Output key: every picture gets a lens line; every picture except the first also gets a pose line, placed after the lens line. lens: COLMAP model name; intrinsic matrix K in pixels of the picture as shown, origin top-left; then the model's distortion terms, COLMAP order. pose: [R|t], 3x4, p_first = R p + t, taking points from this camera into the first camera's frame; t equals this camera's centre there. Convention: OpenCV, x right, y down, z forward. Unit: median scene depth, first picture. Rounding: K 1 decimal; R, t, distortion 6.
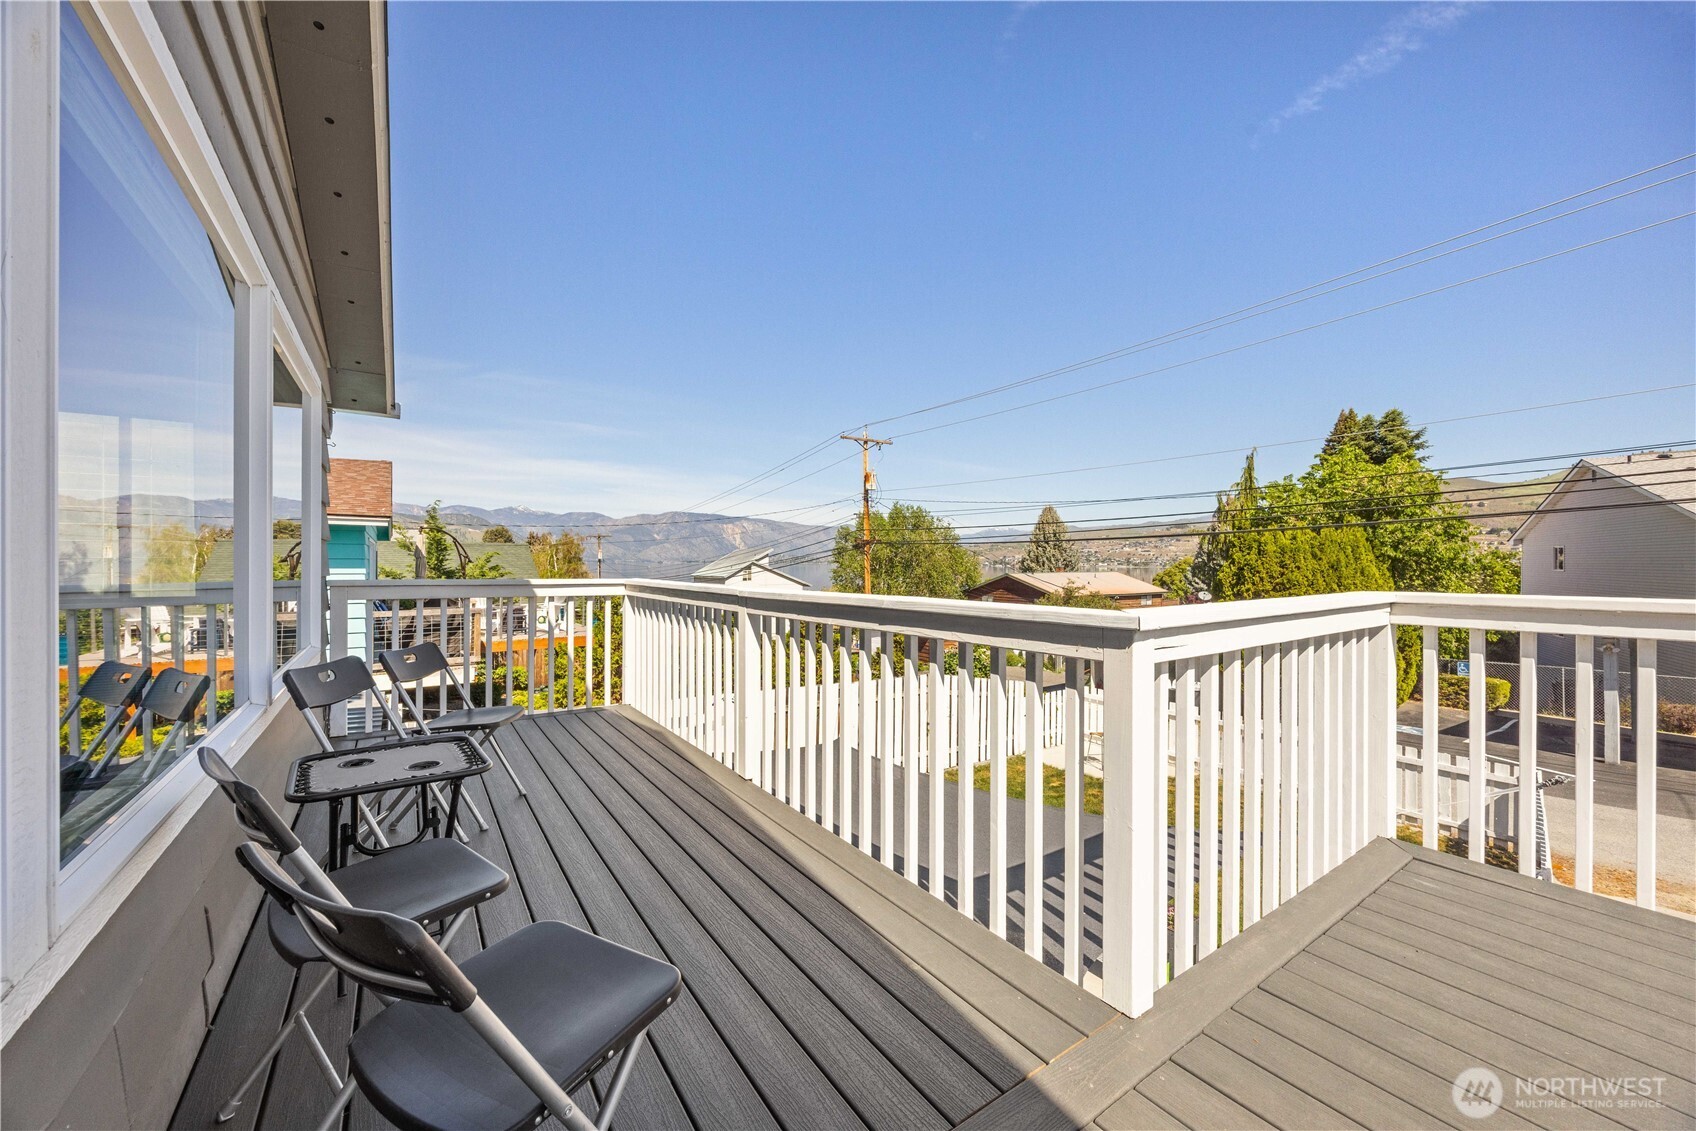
lens RADIAL K [[642.8, 0, 847.7], [0, 642.8, 556.3], [0, 0, 1]] dist [-0.003271, 0.000126]
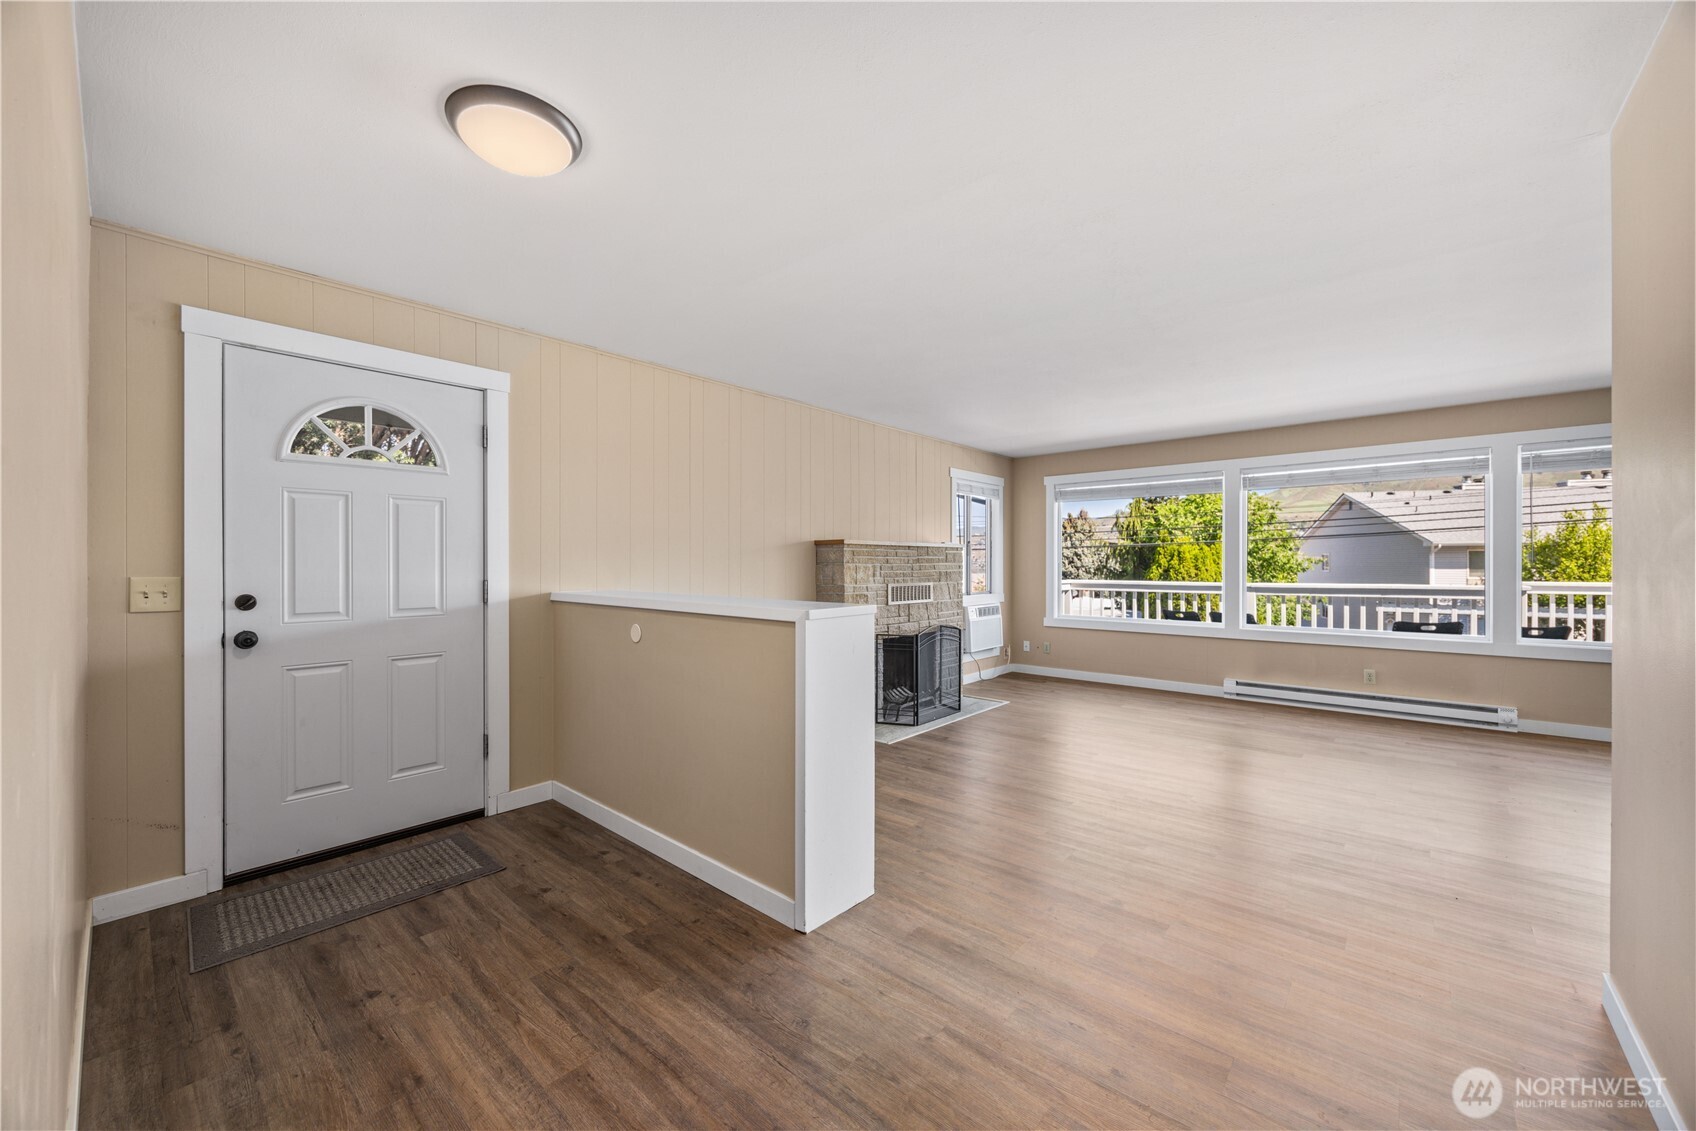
lens RADIAL K [[642.8, 0, 847.8], [0, 642.8, 565.5], [0, 0, 1]] dist [-0.003271, 0.000126]
pose [[0.966904, -0.001516, 0.255134, -0.307252], [-0.001580, 0.999928, 0.011931, -0.005526], [-0.255134, -0.011939, 0.966832, -0.116310]]
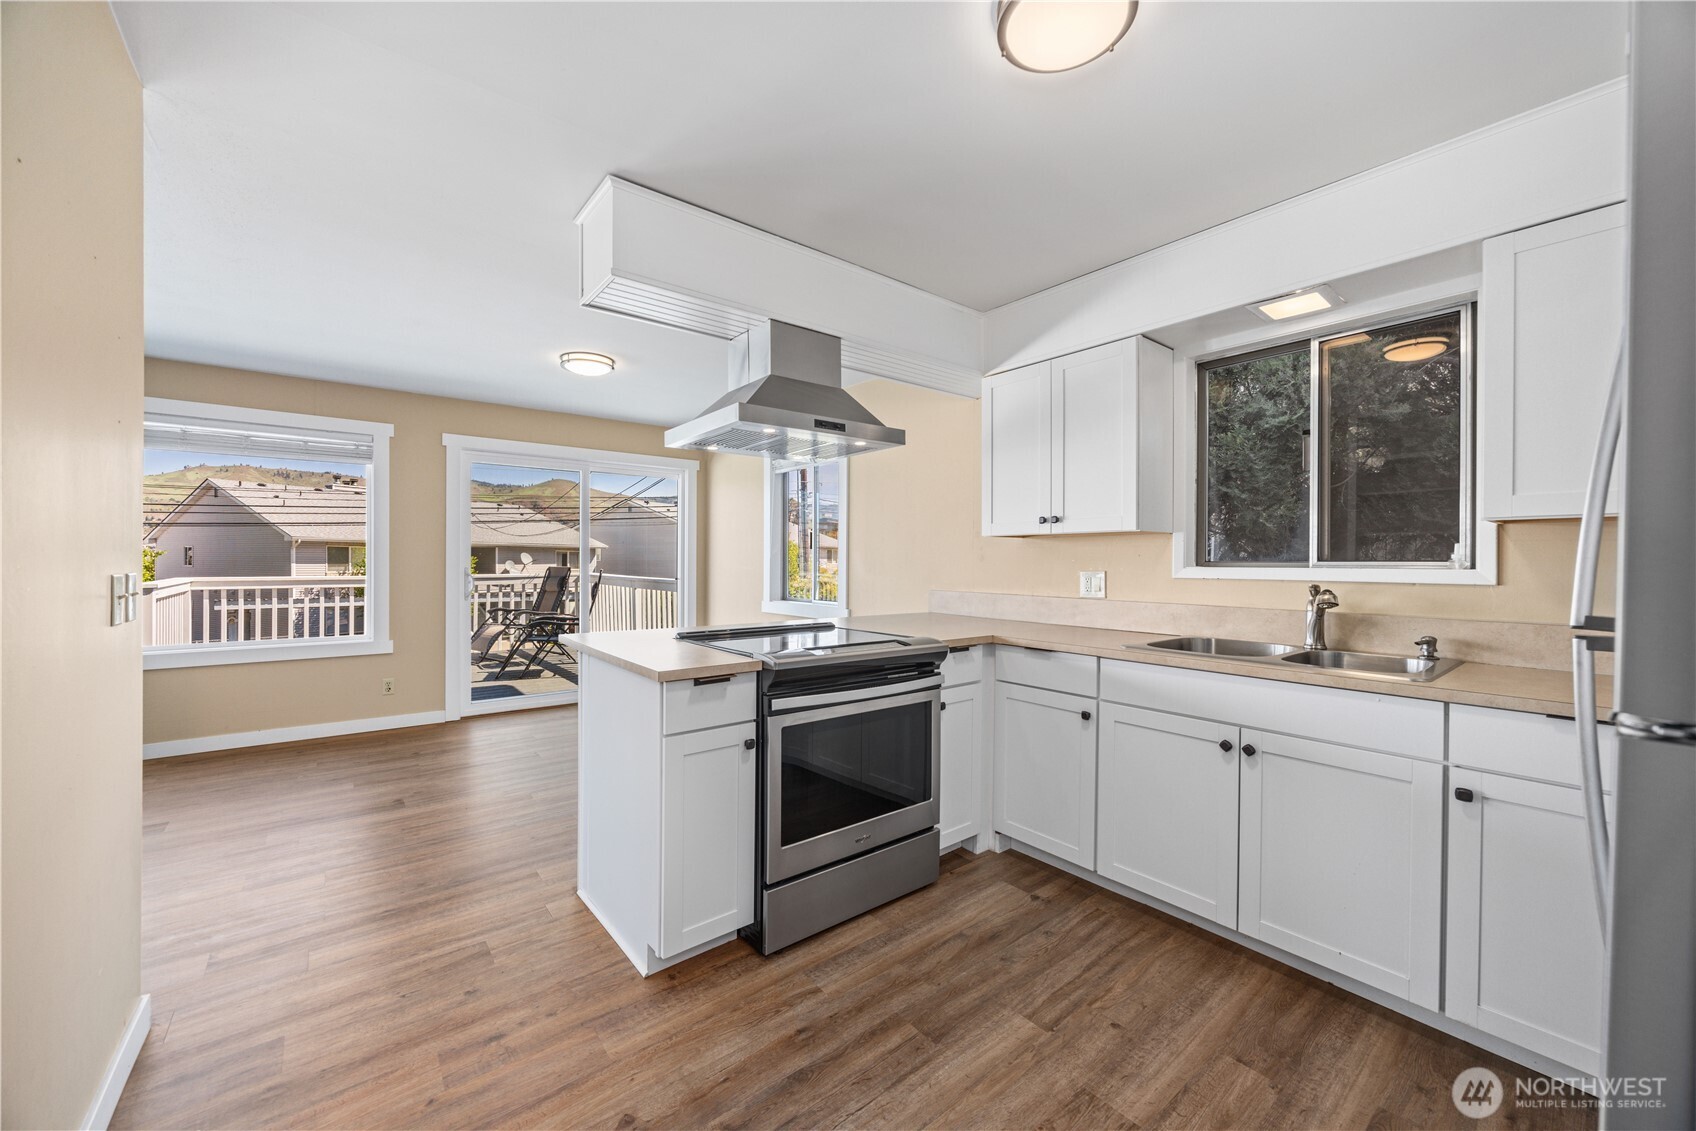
lens RADIAL K [[642.8, 0, 839.4], [0, 642.8, 559.2], [0, 0, 1]] dist [-0.003271, 0.000126]
pose [[-0.074896, 0.003434, 0.997185, -0.216446], [-0.015513, 0.999869, -0.004609, -0.005280], [-0.997071, -0.015814, -0.074833, -0.158606]]
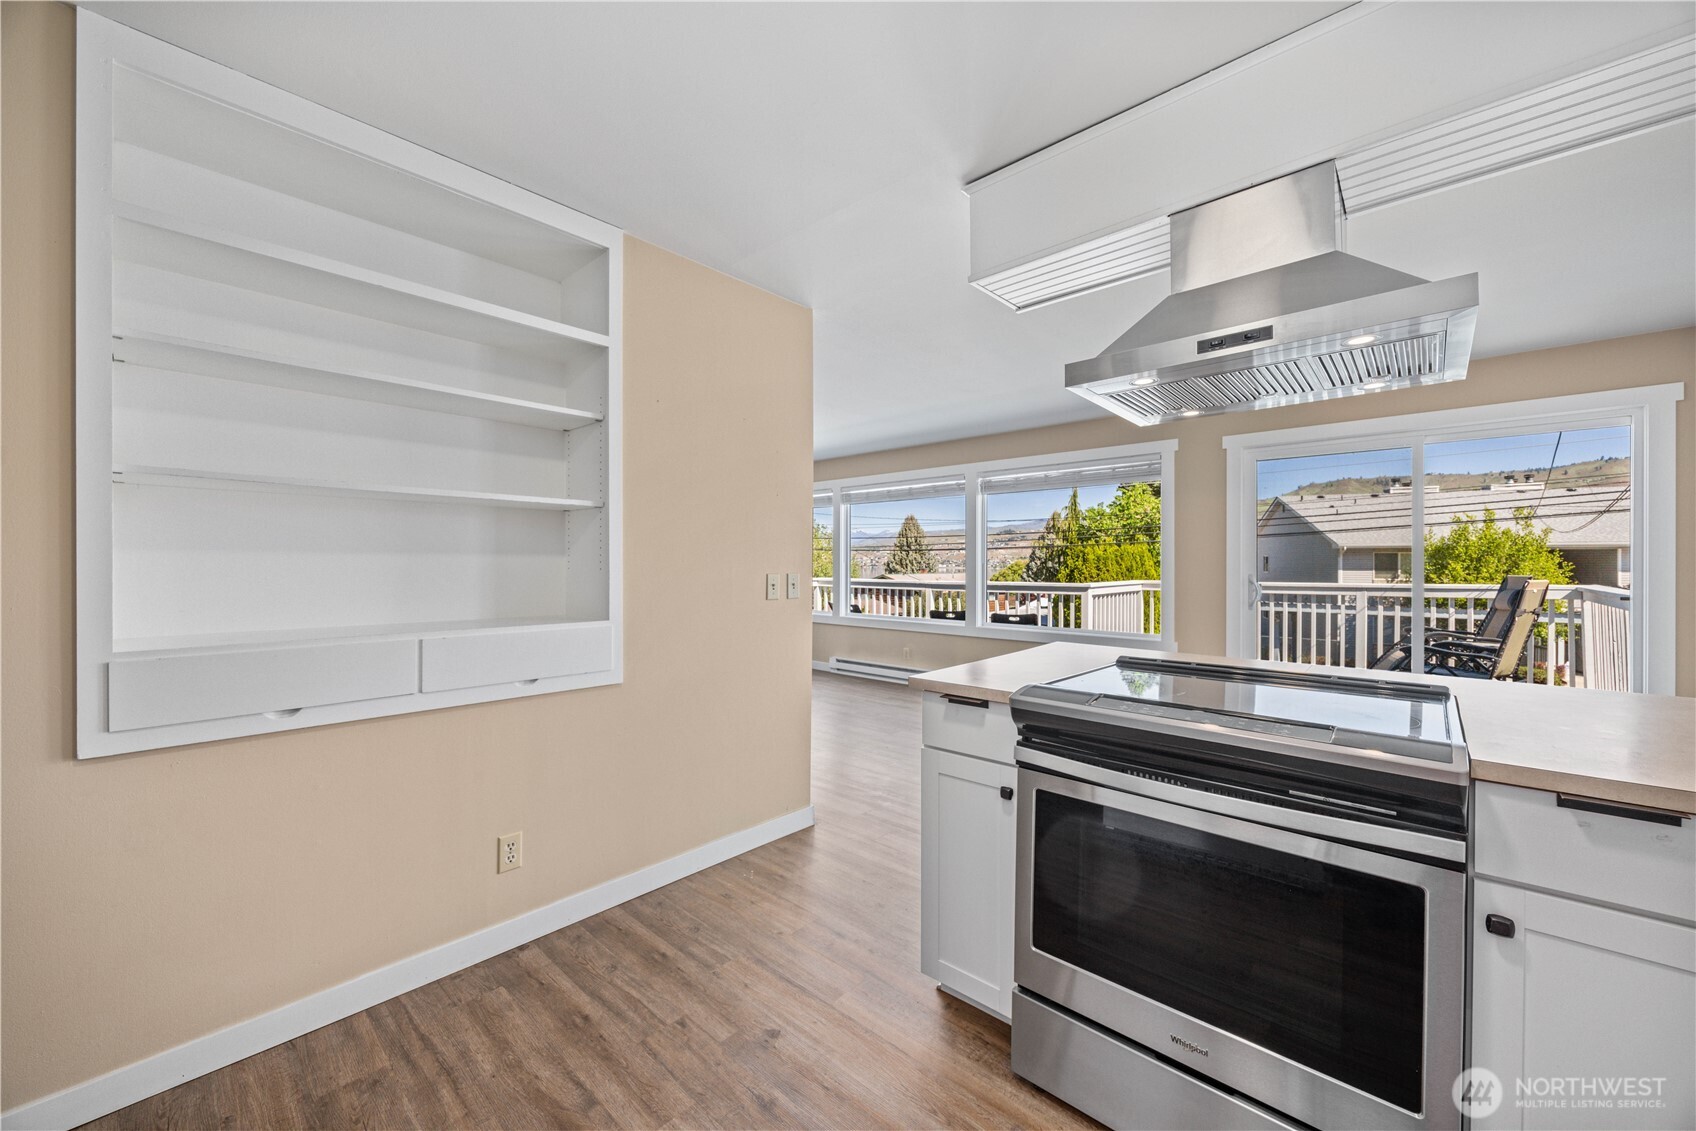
lens RADIAL K [[642.8, 0, 842.9], [0, 642.8, 549.5], [0, 0, 1]] dist [-0.003271, 0.000126]
pose [[0.974151, 0.007878, 0.225762, -0.163062], [-0.005088, 0.999903, -0.012938, -0.006240], [-0.225842, 0.011455, 0.974097, -0.217880]]
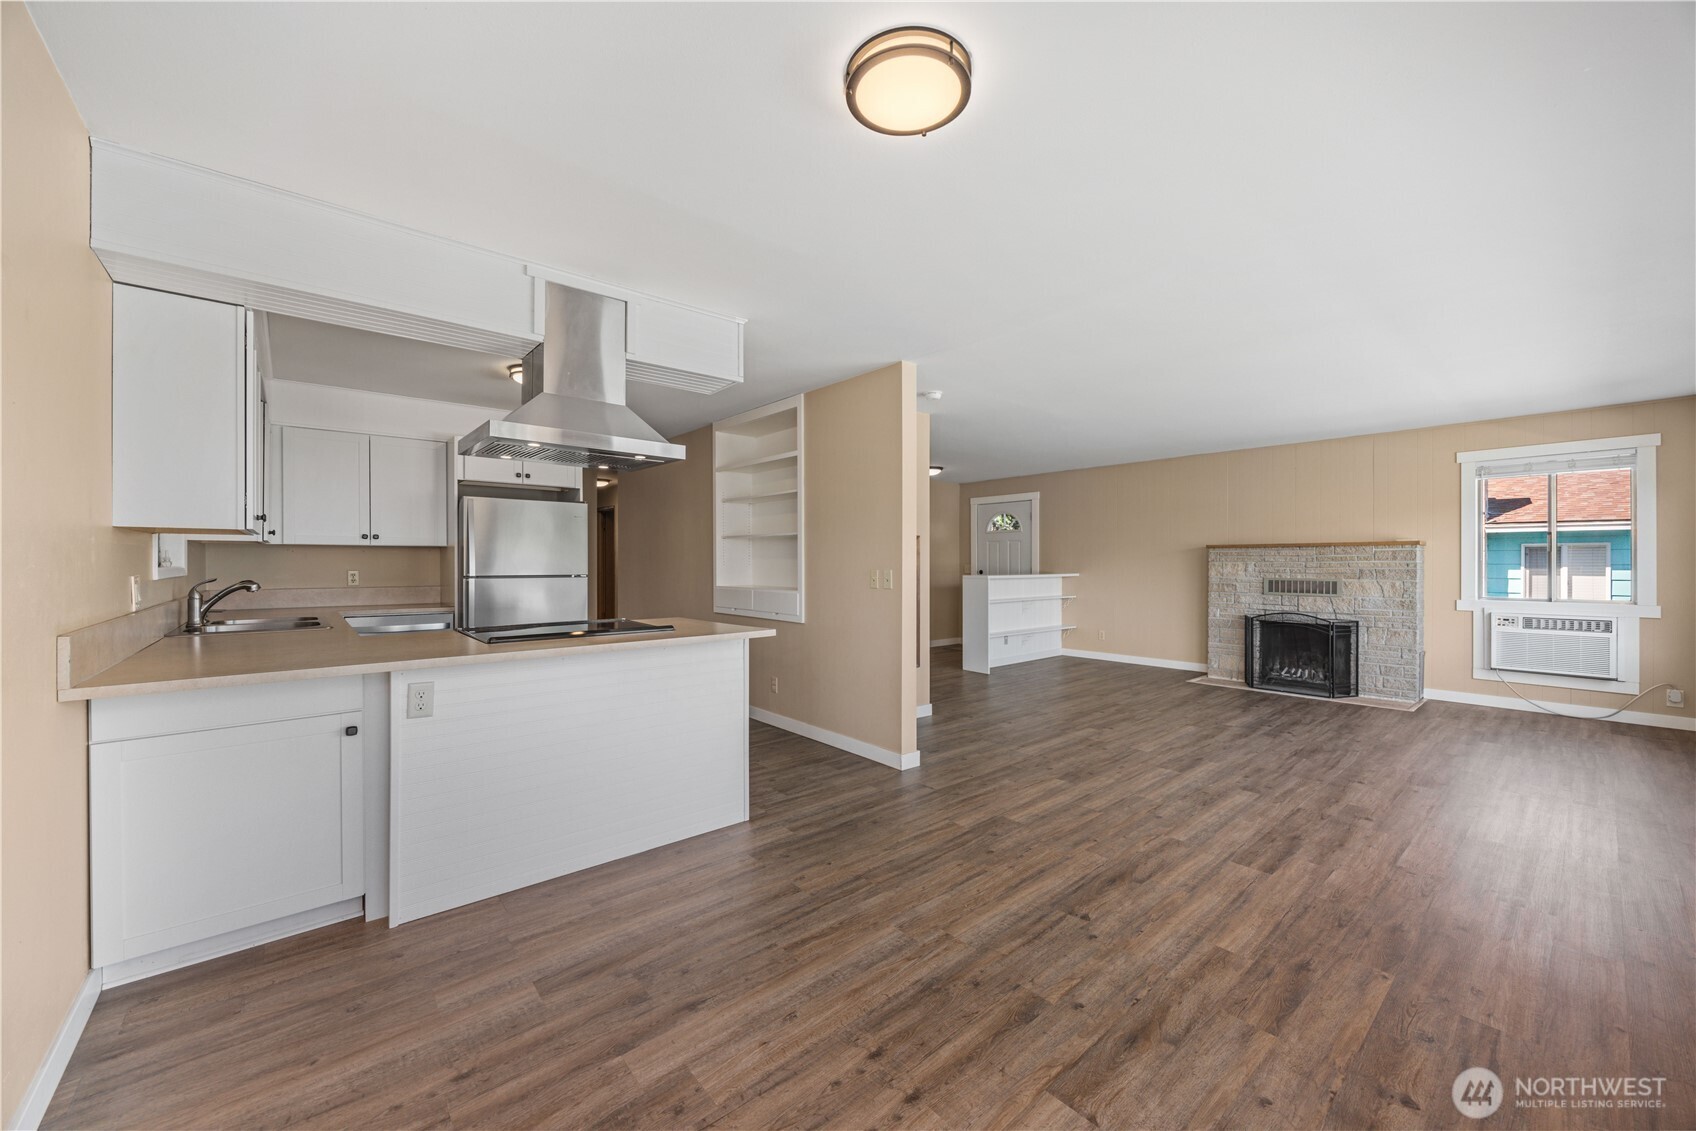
lens RADIAL K [[642.8, 0, 831.8], [0, 642.8, 579.6], [0, 0, 1]] dist [-0.003271, 0.000126]
pose [[0.089374, 0.025643, -0.995668, 0.028449], [0.012066, 0.999567, 0.026826, -0.005631], [0.995925, -0.014411, 0.089026, -0.118536]]
